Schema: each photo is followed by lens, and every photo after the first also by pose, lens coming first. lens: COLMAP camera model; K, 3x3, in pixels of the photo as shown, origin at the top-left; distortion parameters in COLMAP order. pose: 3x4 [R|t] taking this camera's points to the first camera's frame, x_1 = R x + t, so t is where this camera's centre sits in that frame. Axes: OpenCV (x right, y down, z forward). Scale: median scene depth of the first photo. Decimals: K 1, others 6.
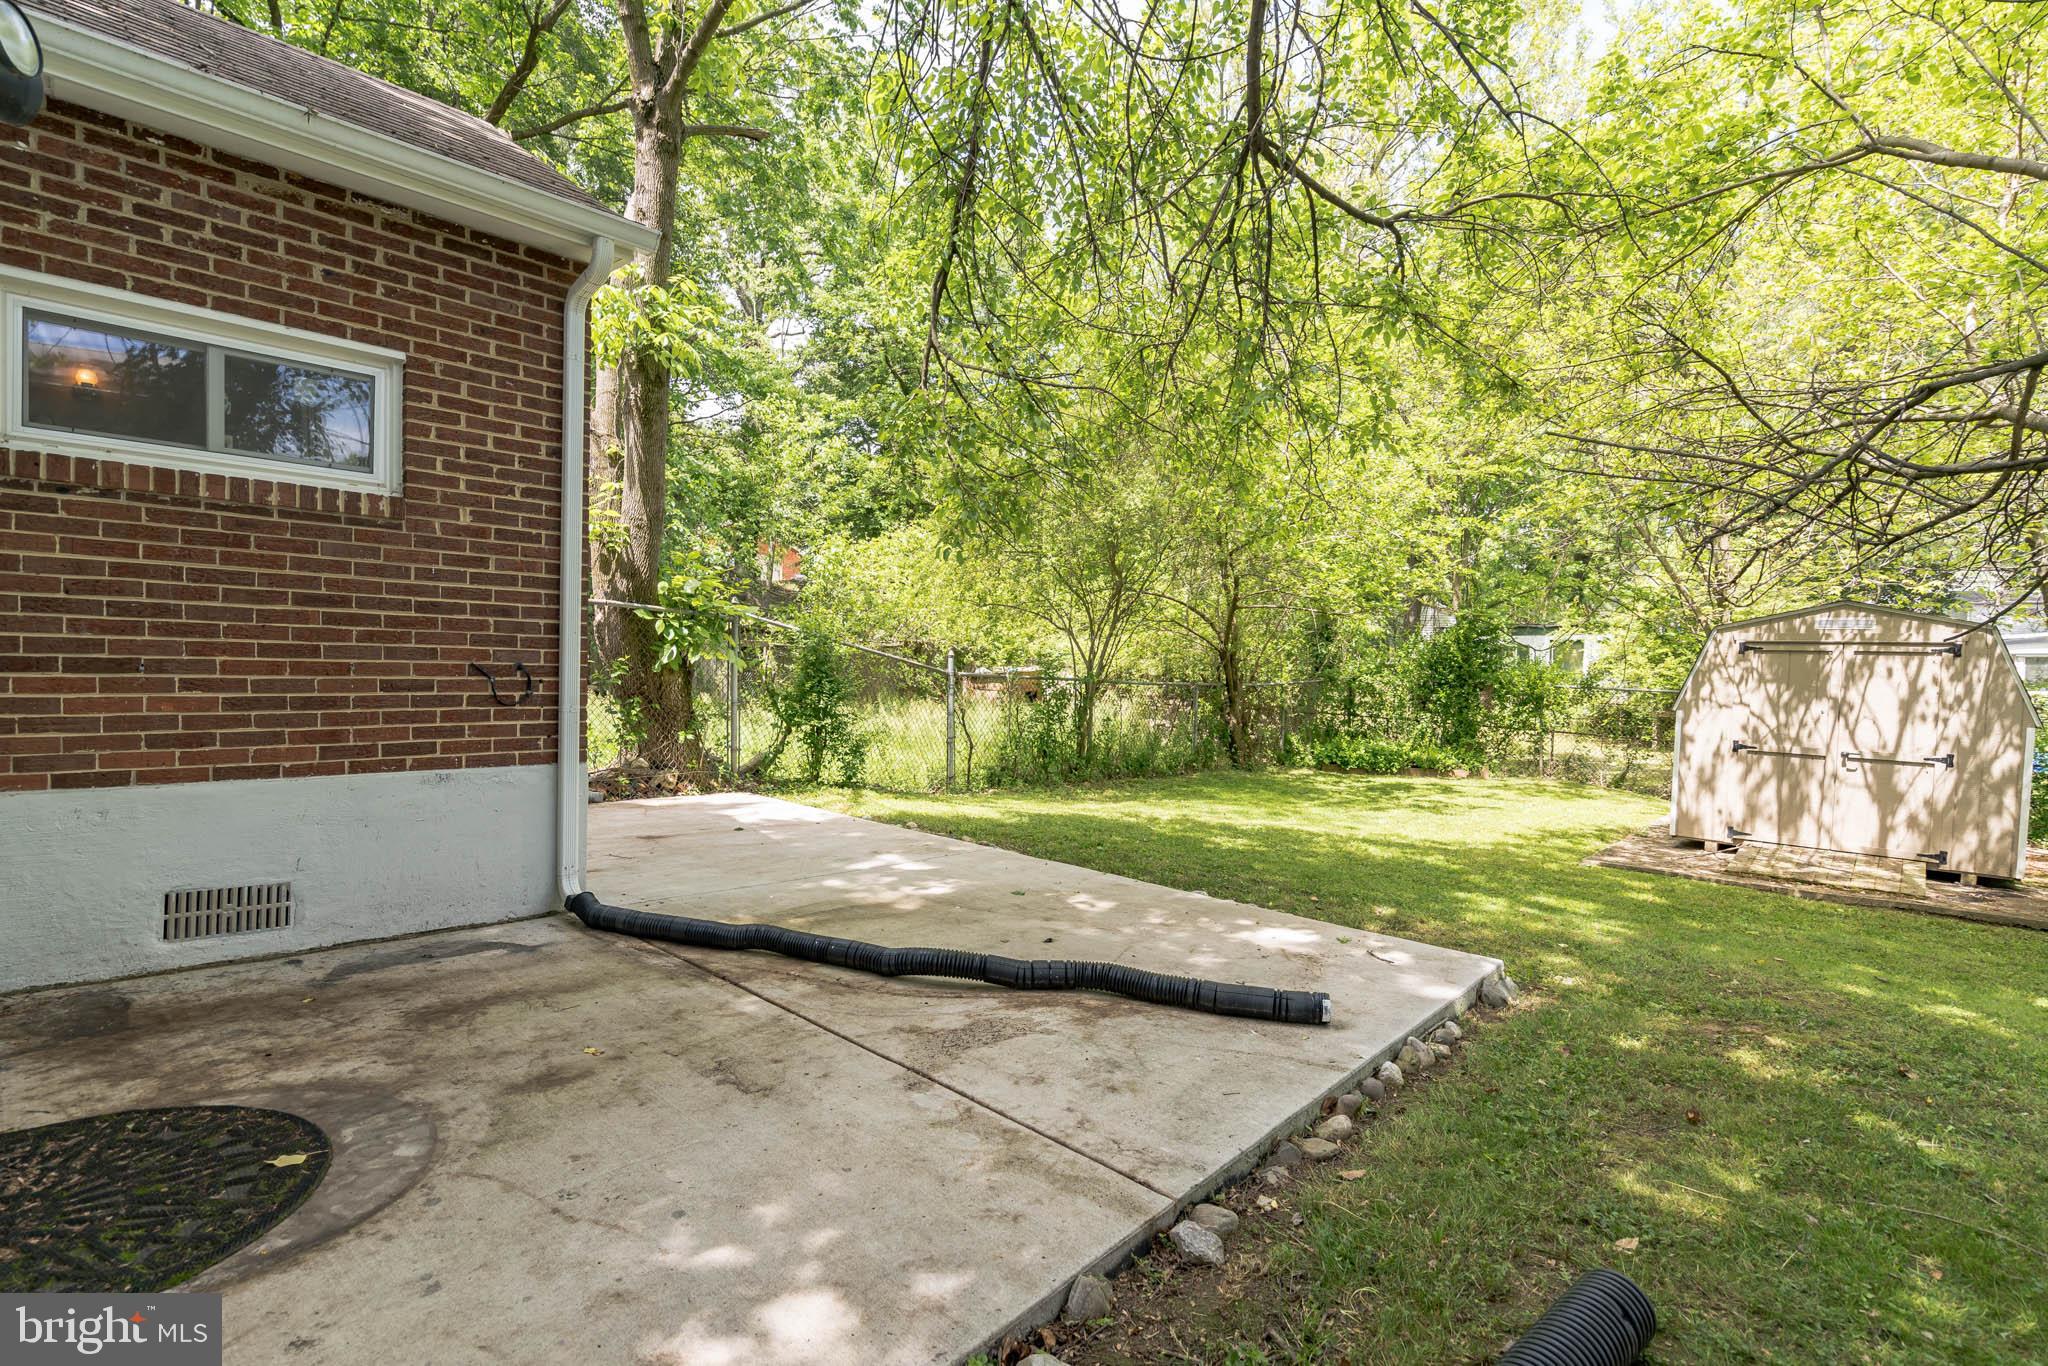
lens RADIAL K [[967.9, 0, 1024.0], [0, 967.9, 683.0], [0, 0, 1]] dist [0.003905, 0.001311]
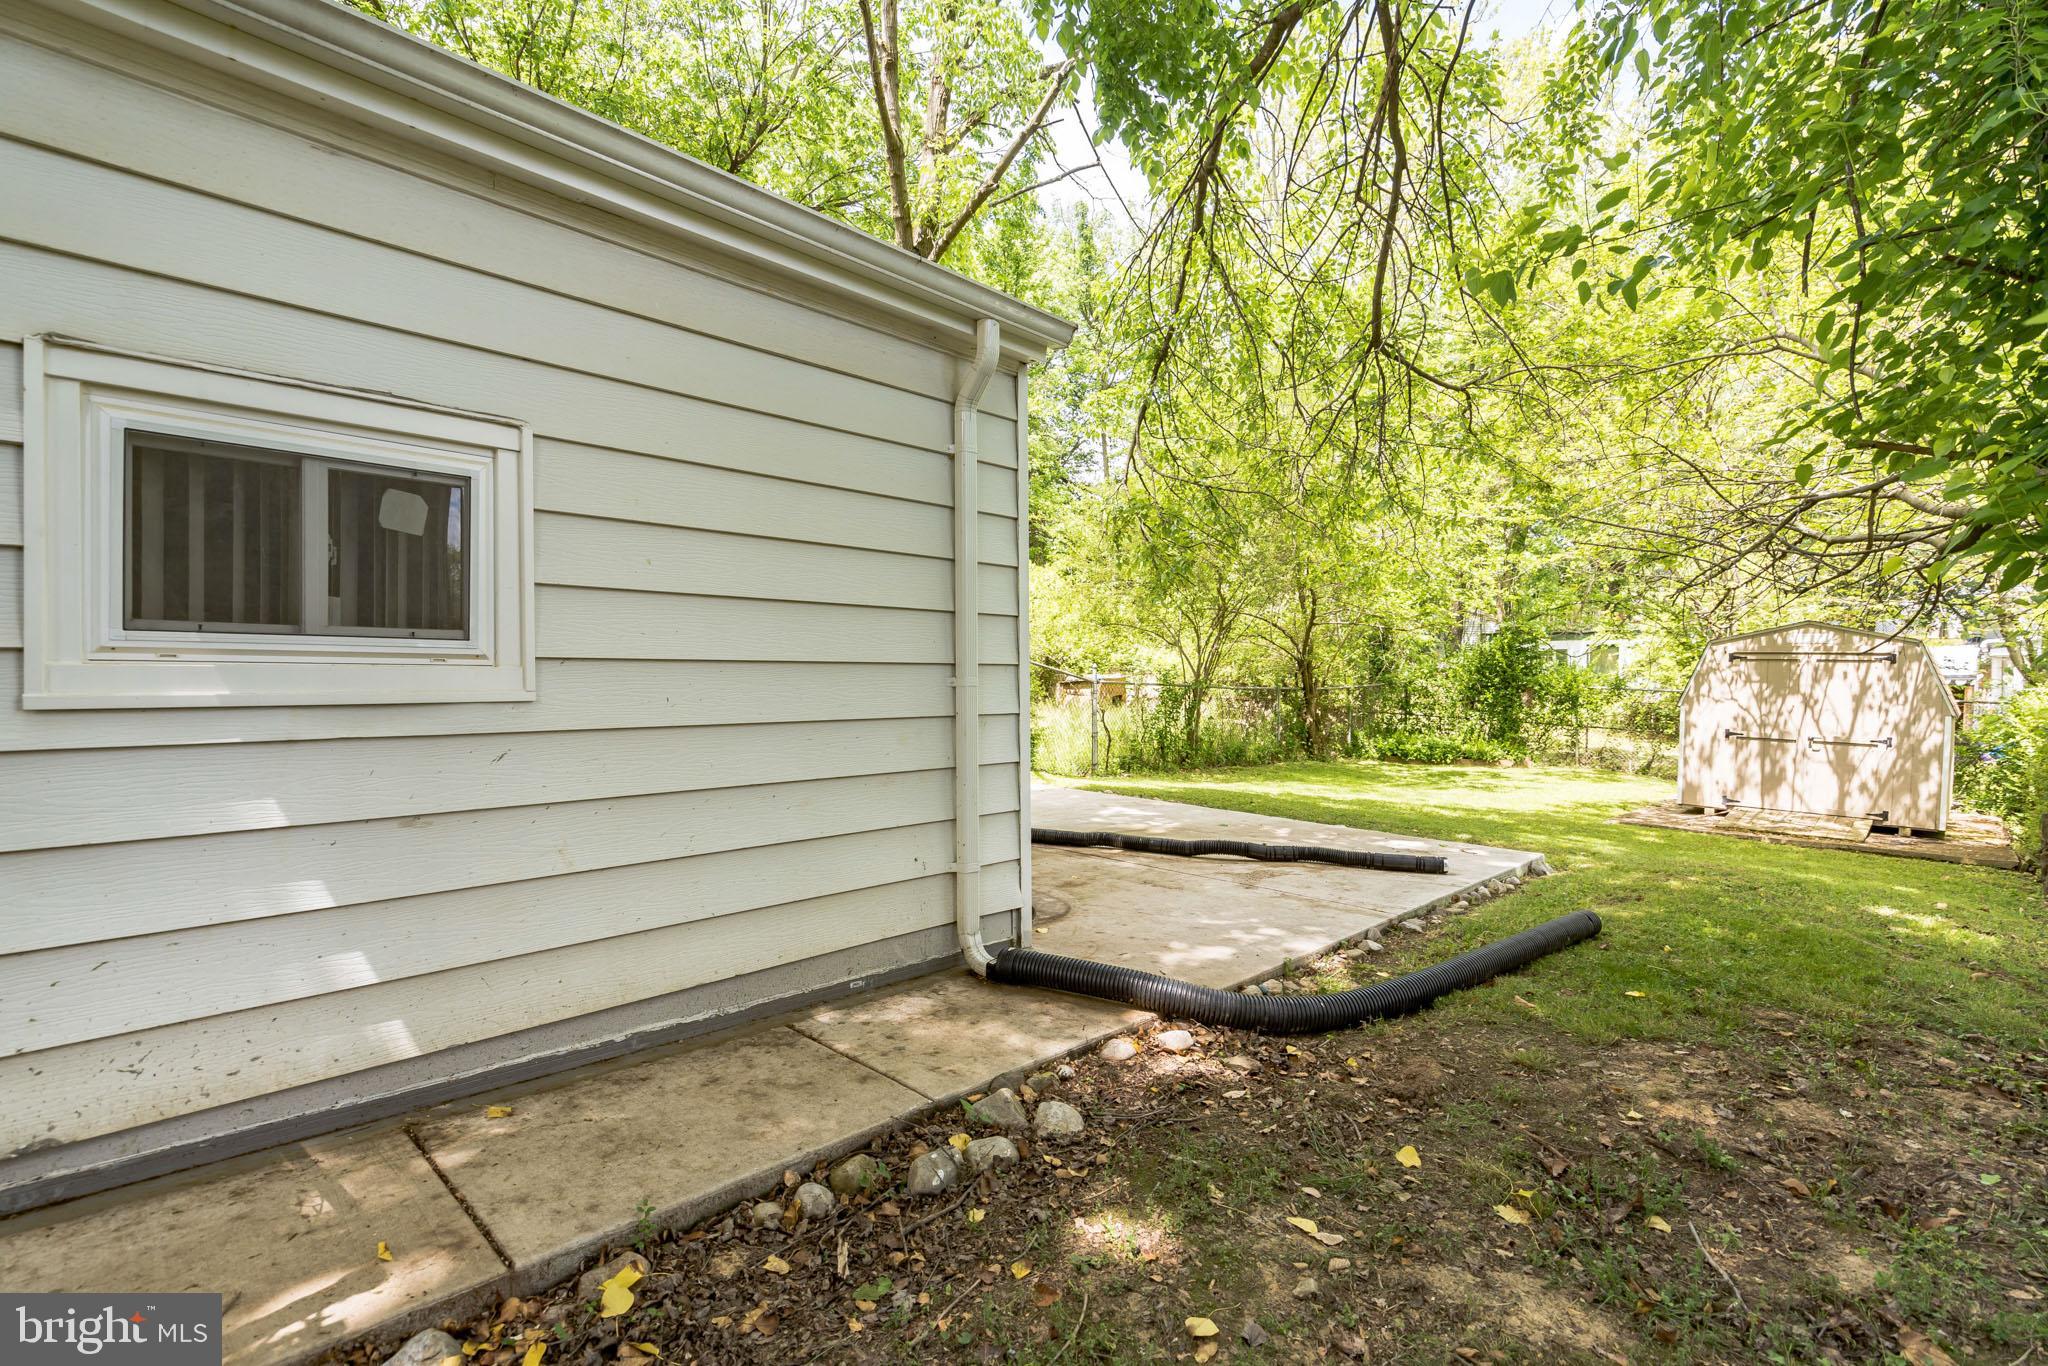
lens RADIAL K [[940.7, 0, 1024.0], [0, 940.7, 683.0], [0, 0, 1]] dist [0.000783, -0.000355]
pose [[0.998946, -0.009135, -0.044985, -0.142956], [0.008852, 0.999940, -0.006472, -0.001290], [0.045041, 0.006067, 0.998967, -0.290768]]
